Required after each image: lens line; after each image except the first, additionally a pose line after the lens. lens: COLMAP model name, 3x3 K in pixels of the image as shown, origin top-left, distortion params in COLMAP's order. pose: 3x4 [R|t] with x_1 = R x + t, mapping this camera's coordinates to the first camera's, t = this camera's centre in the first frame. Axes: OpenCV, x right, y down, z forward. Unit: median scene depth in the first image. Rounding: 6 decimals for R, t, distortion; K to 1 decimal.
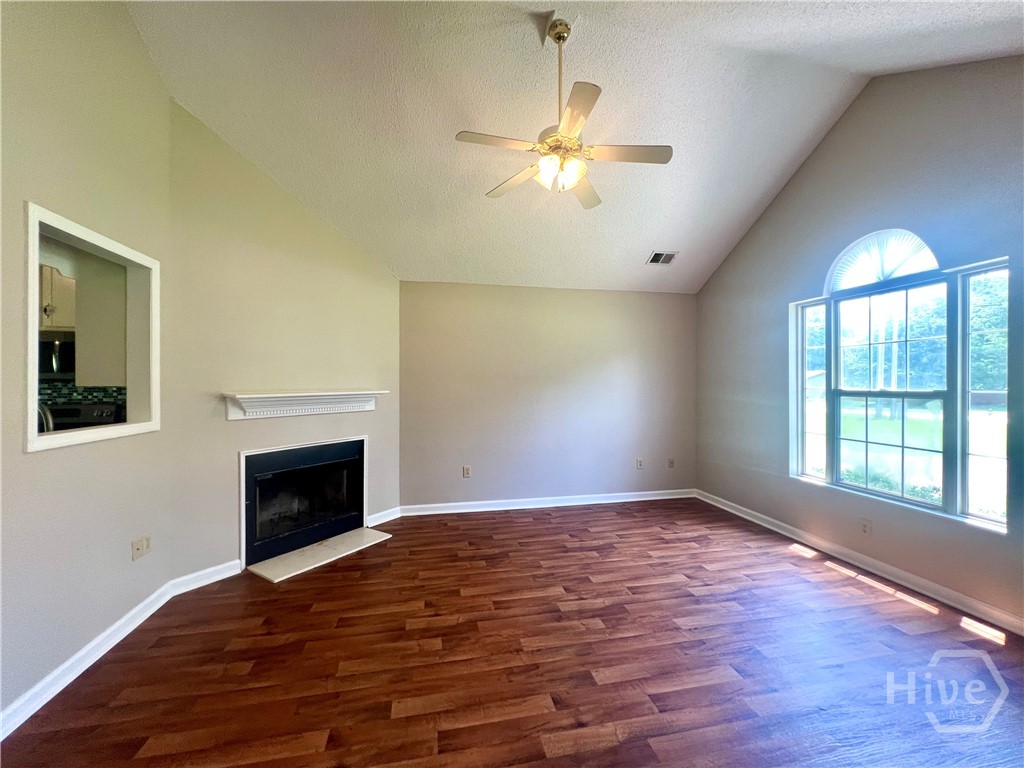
lens RADIAL K [[410.9, 0, 510.1], [0, 410.9, 384.4], [0, 0, 1]] dist [-0.003262, -0.000307]
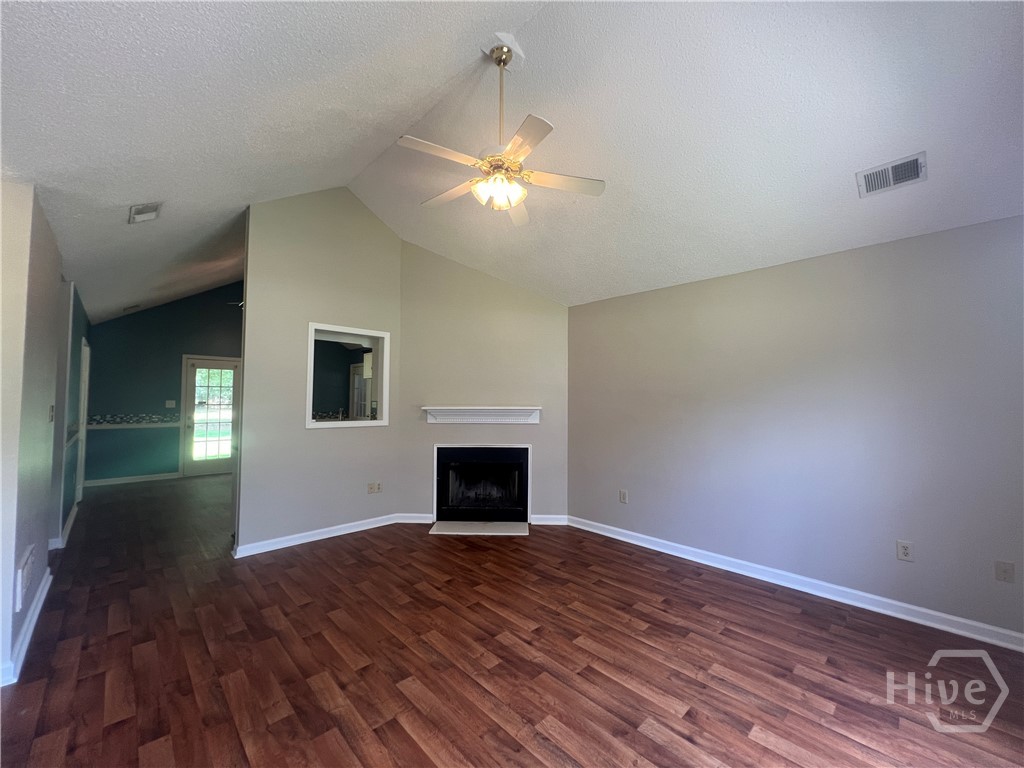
lens RADIAL K [[409.8, 0, 512.0], [0, 409.8, 384.0], [0, 0, 1]] dist [-0.002741, -0.000330]
pose [[0.535731, -0.026943, -0.843959, 0.722908], [-0.010404, 0.999204, -0.038503, -0.005279], [0.844325, 0.029408, 0.535024, 0.371344]]
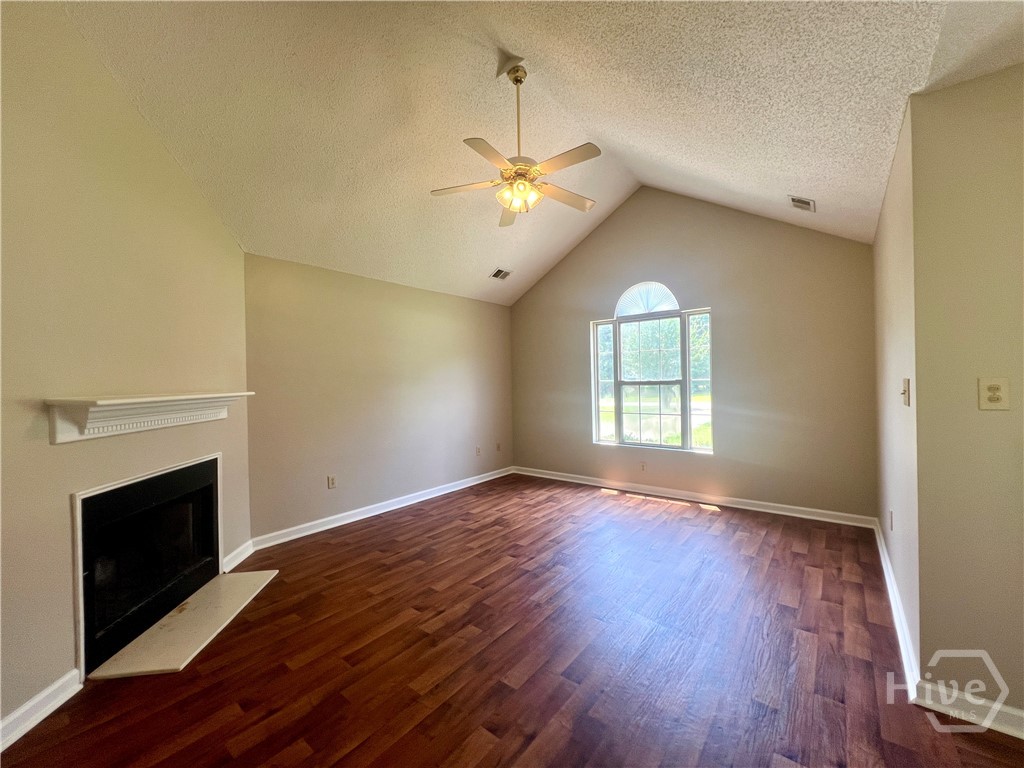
lens RADIAL K [[409.8, 0, 512.0], [0, 409.8, 384.0], [0, 0, 1]] dist [-0.002741, -0.000330]
pose [[0.768255, -0.018343, 0.639881, -0.484268], [0.022240, 0.999751, 0.001957, 0.011733], [-0.639758, 0.012727, 0.768471, 0.093211]]
